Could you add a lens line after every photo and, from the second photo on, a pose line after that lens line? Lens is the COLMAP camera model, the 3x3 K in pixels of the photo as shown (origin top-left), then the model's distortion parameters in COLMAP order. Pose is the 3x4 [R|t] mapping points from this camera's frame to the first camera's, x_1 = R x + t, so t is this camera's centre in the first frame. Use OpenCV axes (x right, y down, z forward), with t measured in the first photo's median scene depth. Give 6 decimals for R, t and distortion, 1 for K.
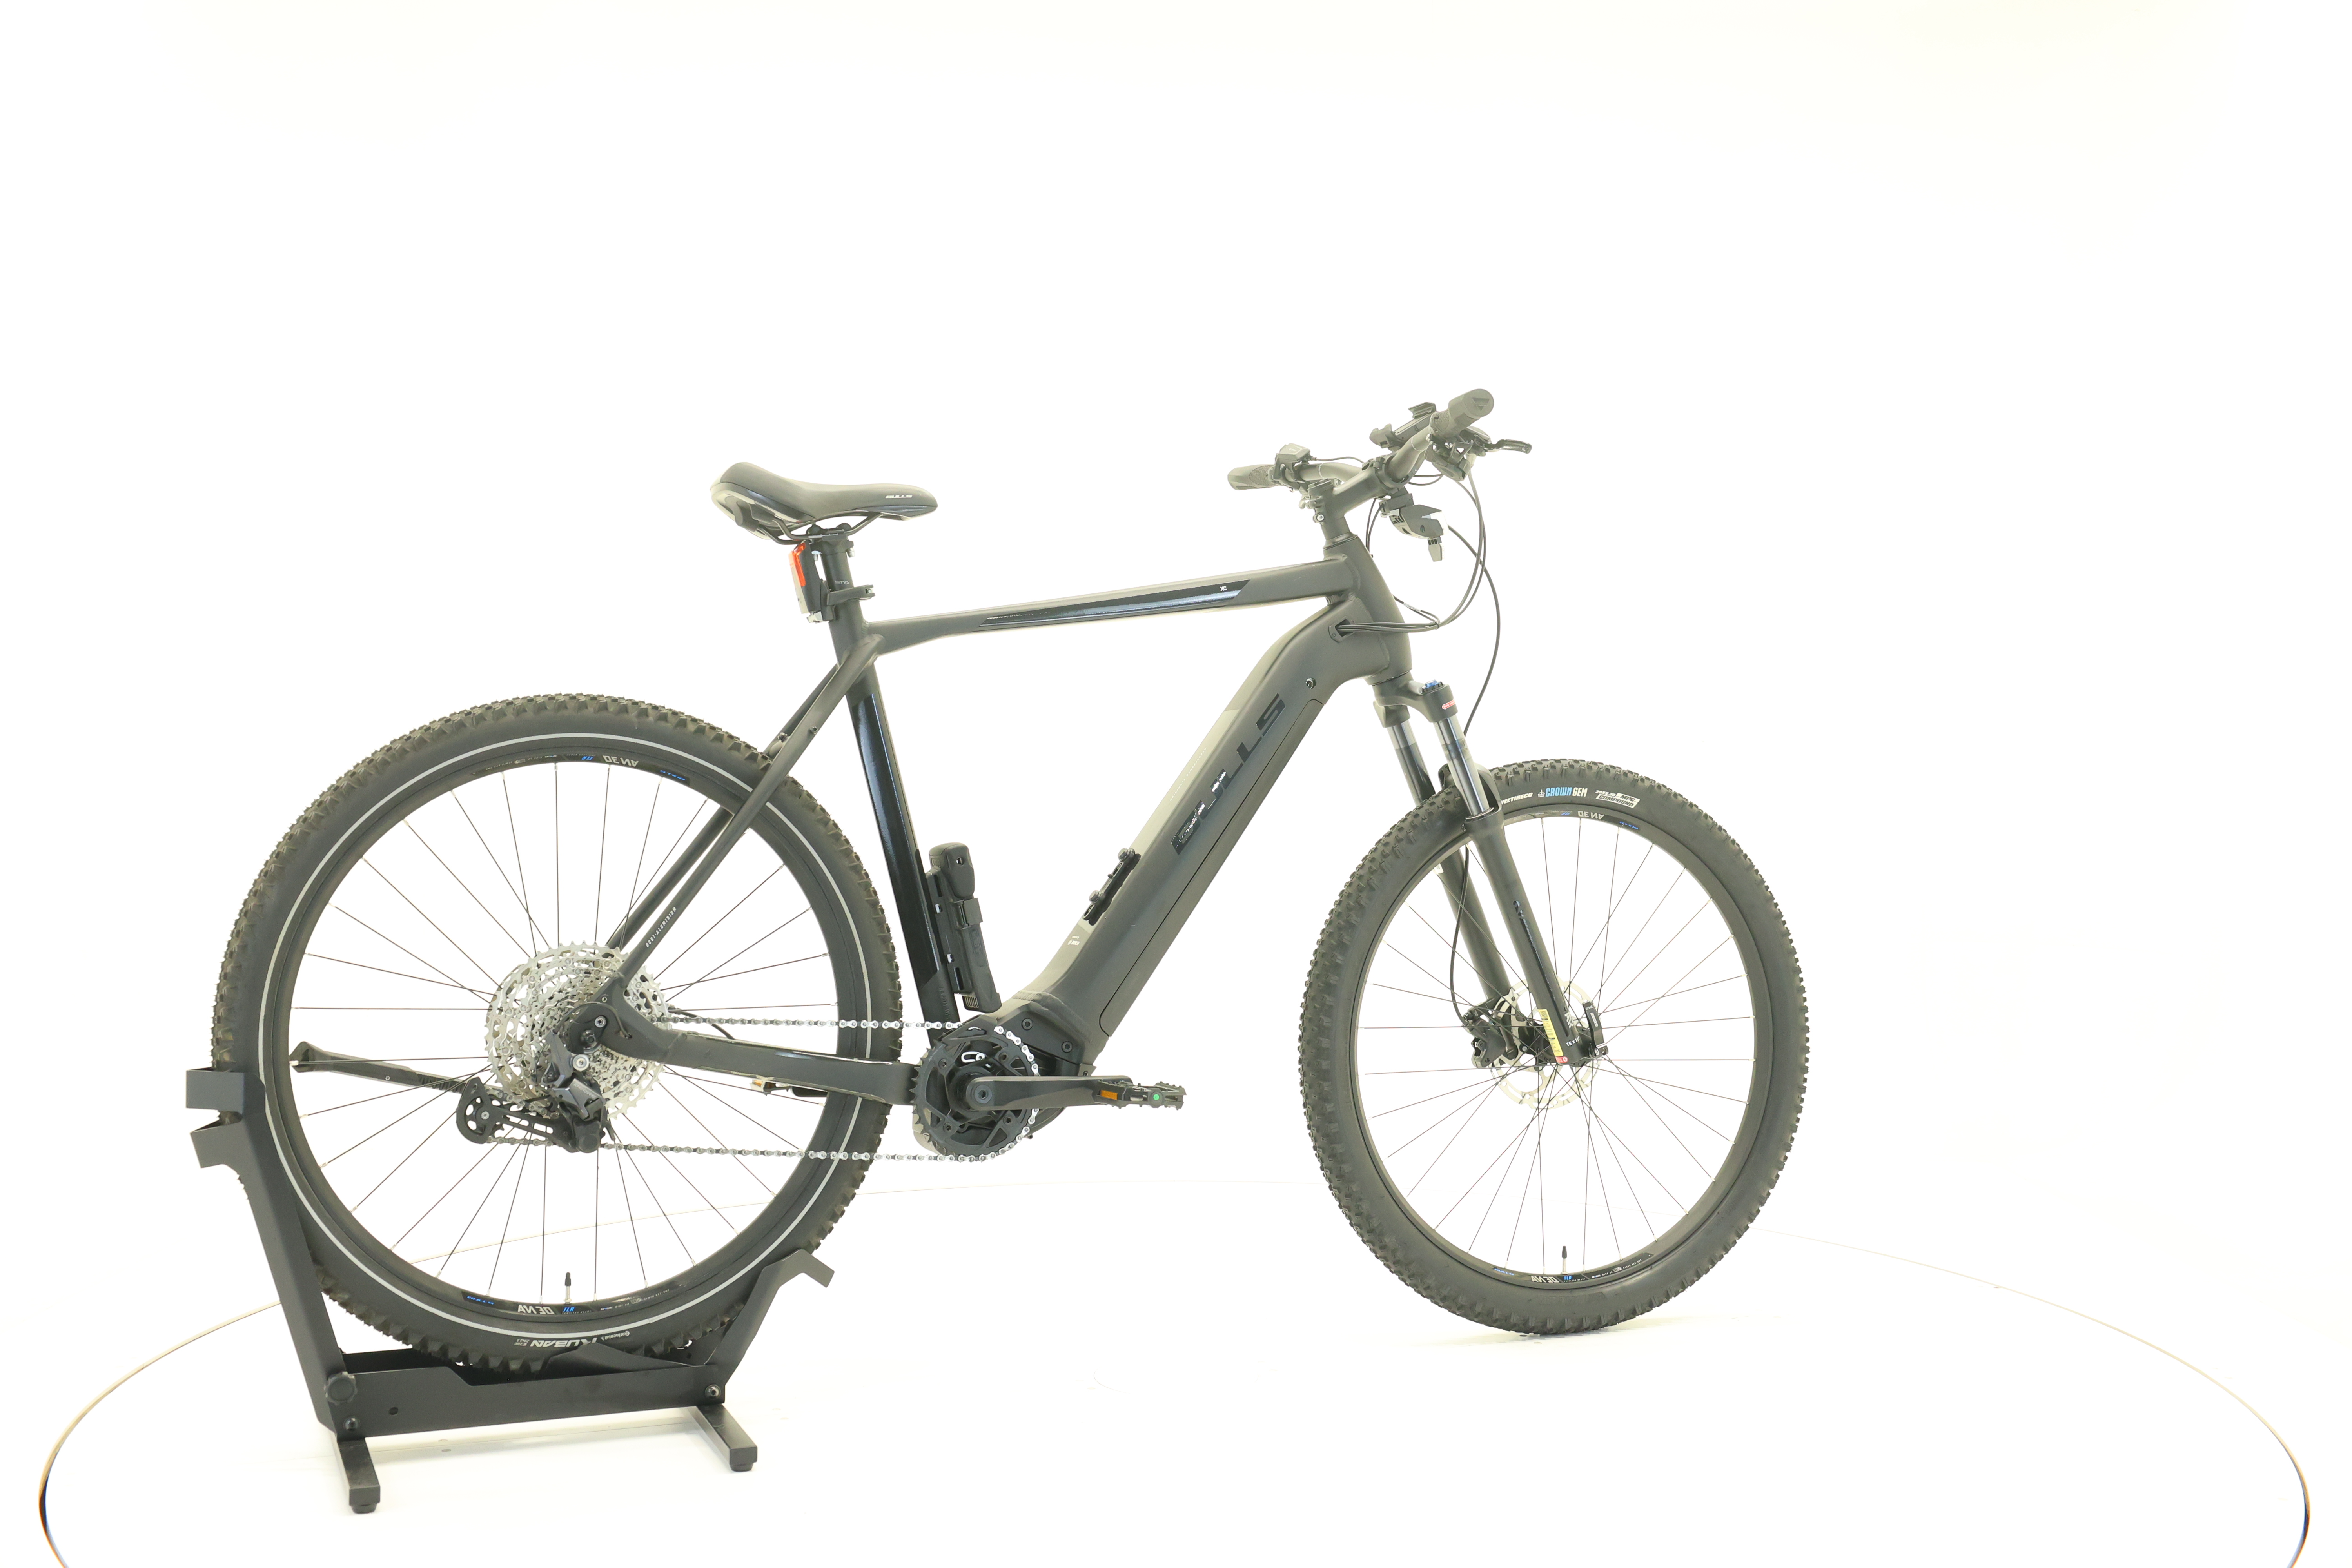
lens RADIAL K [[2436.1, 0, 1159.8], [0, 2436.1, 762.5], [0, 0, 1]] dist [0.010223, 0.000000]
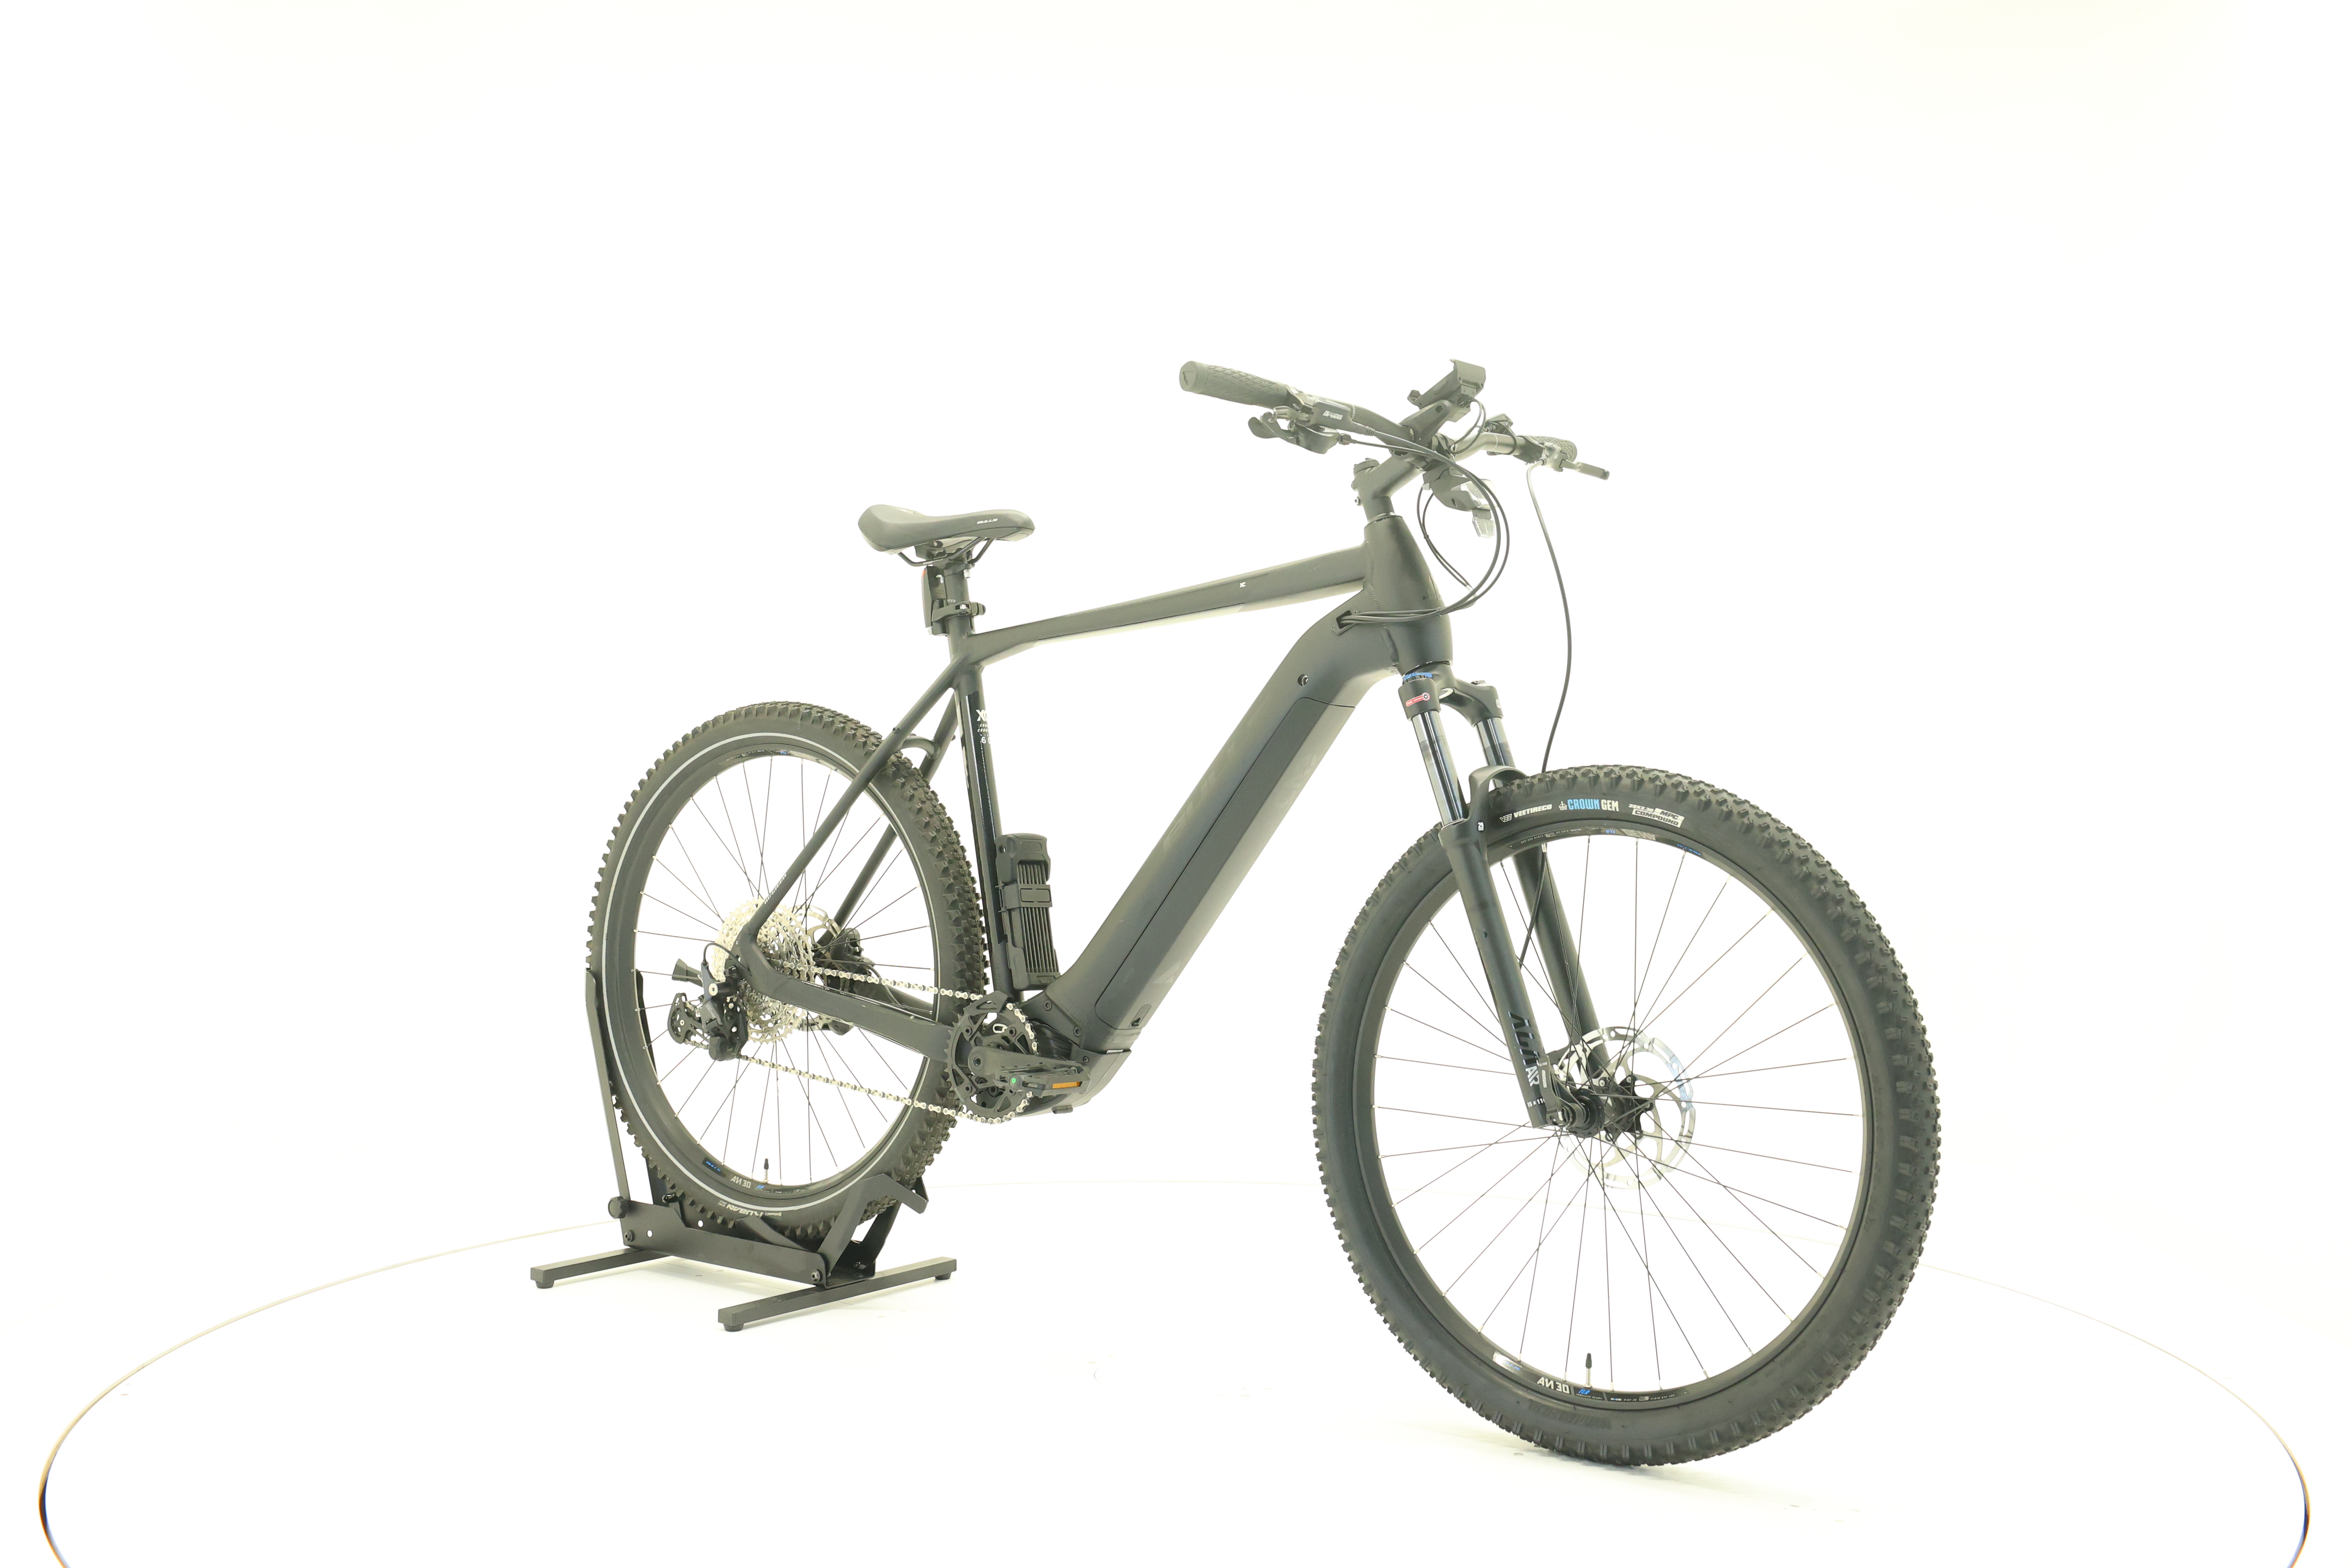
lens RADIAL K [[2436.1, 0, 1178.0], [0, 2436.1, 782.2], [0, 0, 1]] dist [0.010223, 0.000000]
pose [[0.503715, 0.015036, -0.863739, 0.905896], [-0.014997, 0.999850, 0.008660, -0.000451], [0.863740, 0.008592, 0.503864, 0.517792]]
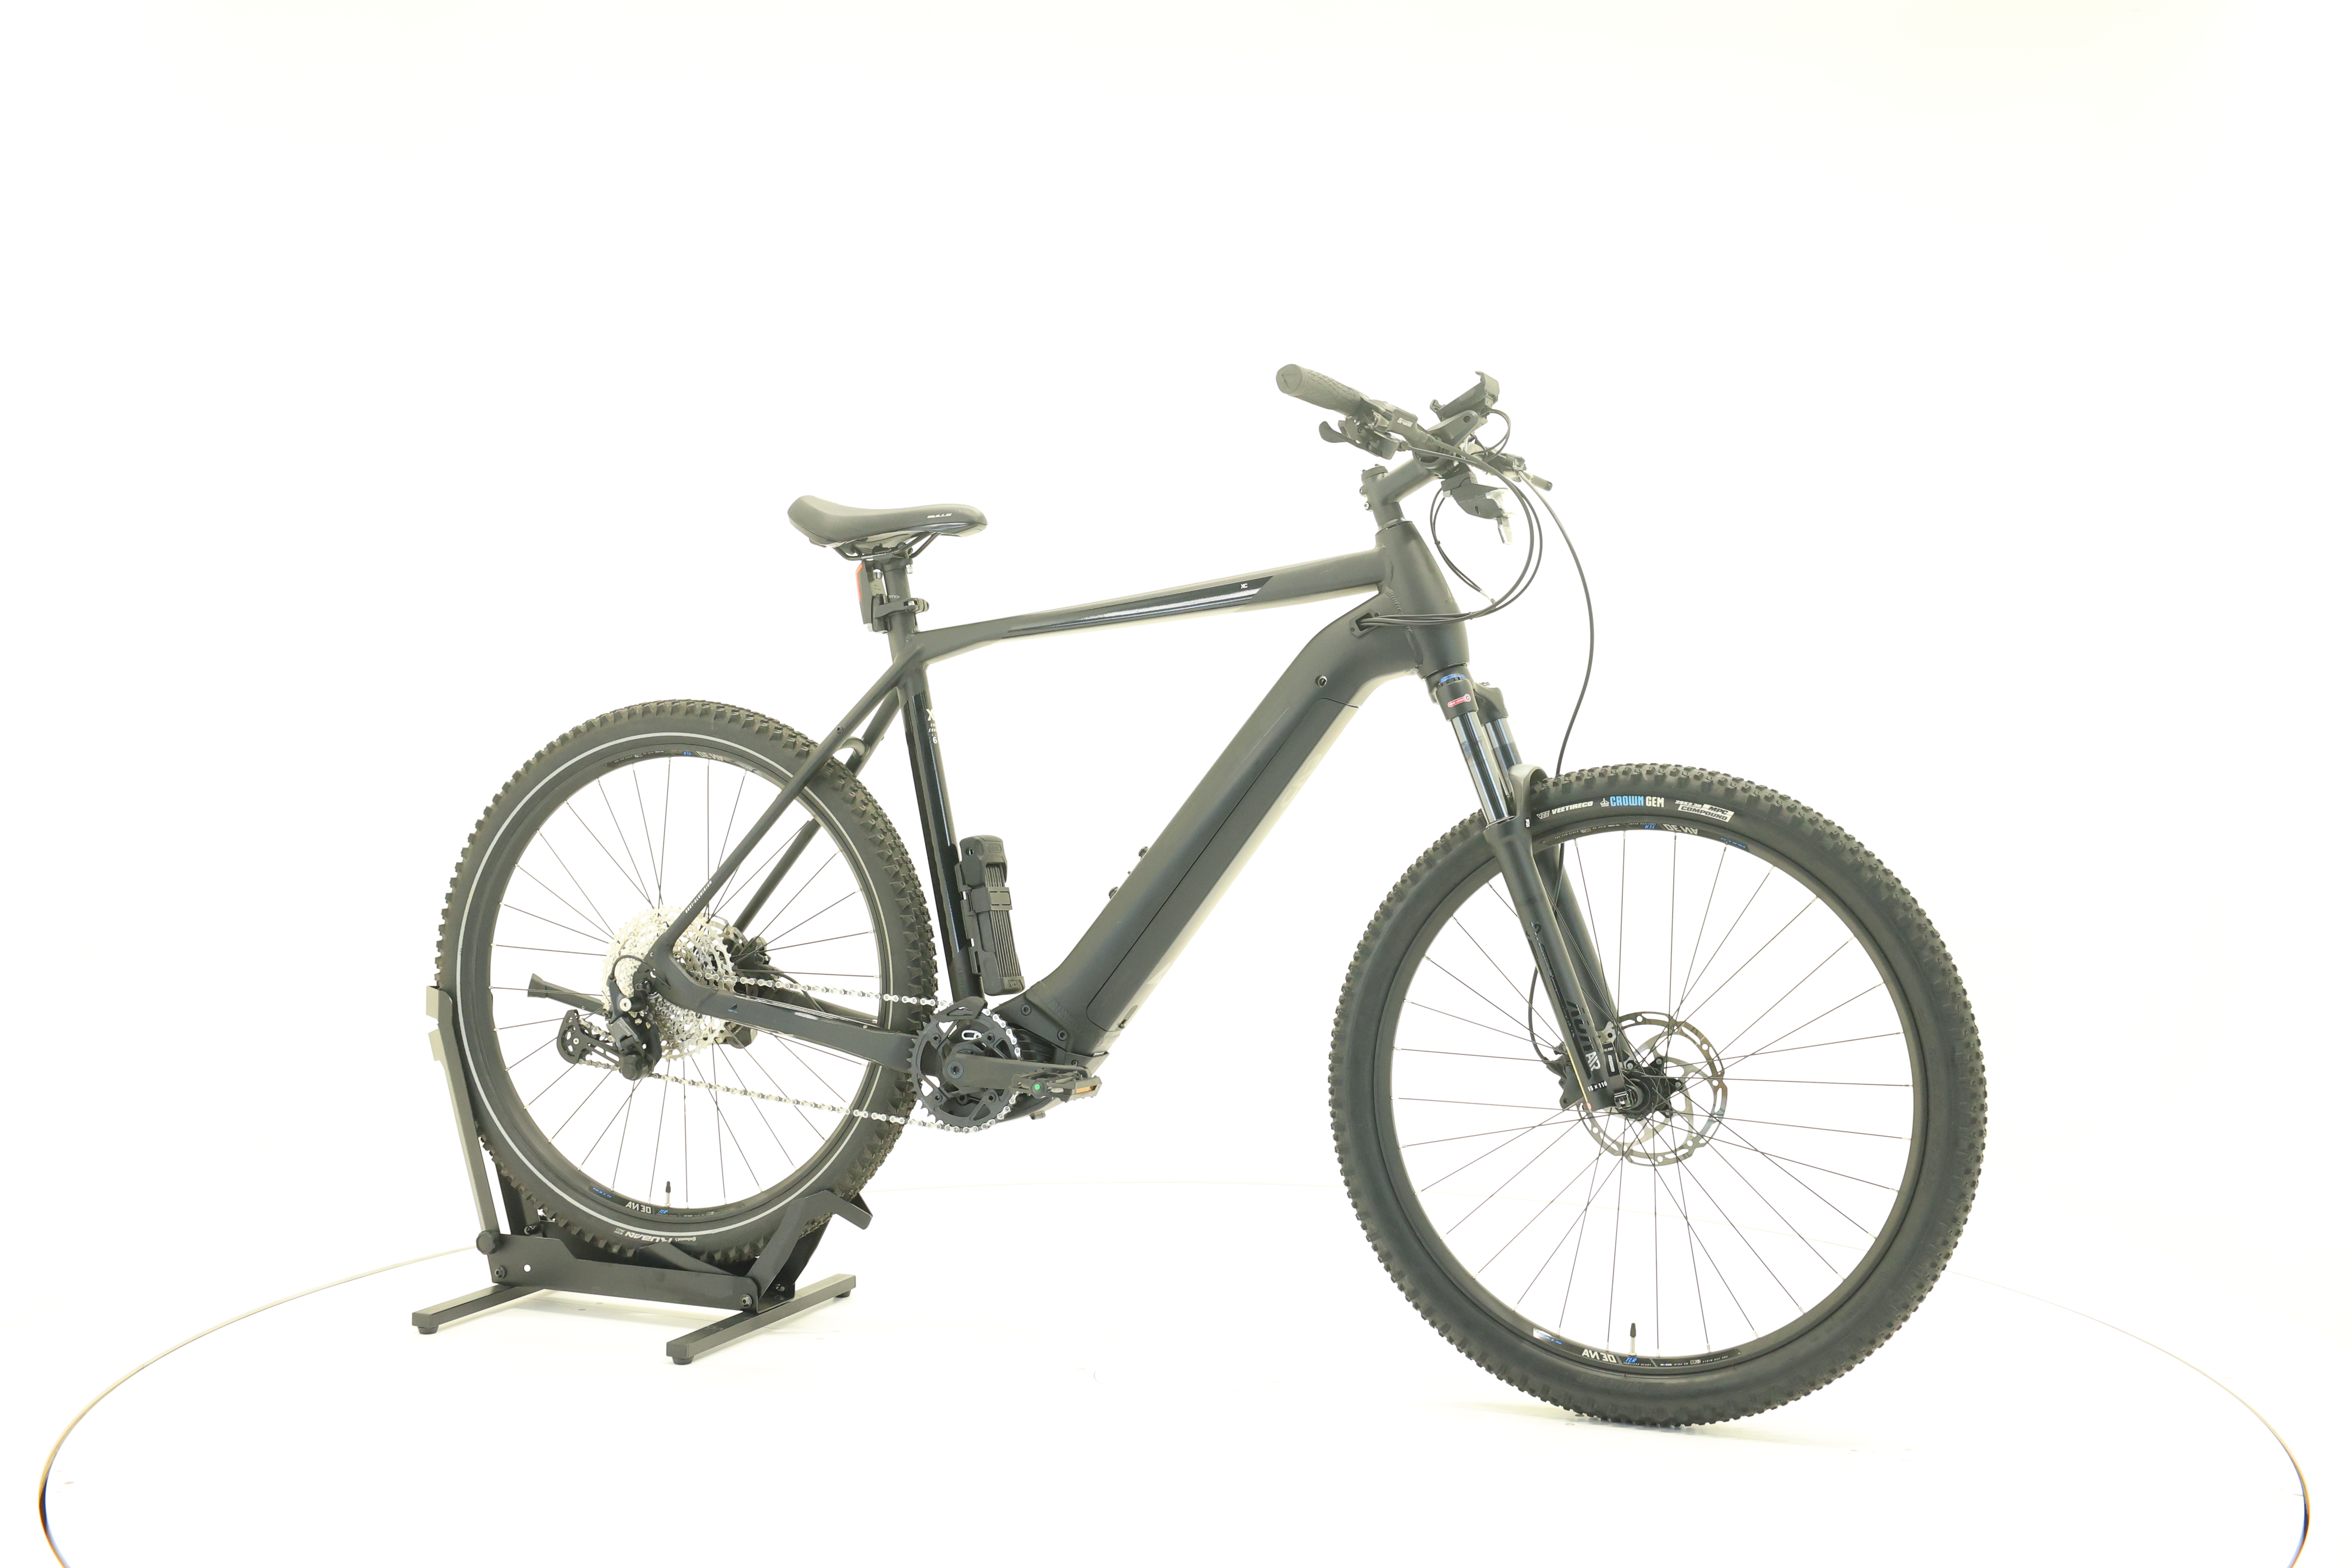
lens RADIAL K [[2436.1, 0, 1171.1], [0, 2436.1, 782.8], [0, 0, 1]] dist [0.010223, 0.000000]
pose [[0.721095, 0.012223, -0.692728, 0.726587], [-0.012124, 0.999914, 0.005022, 0.003507], [0.692730, 0.004777, 0.721181, 0.289170]]
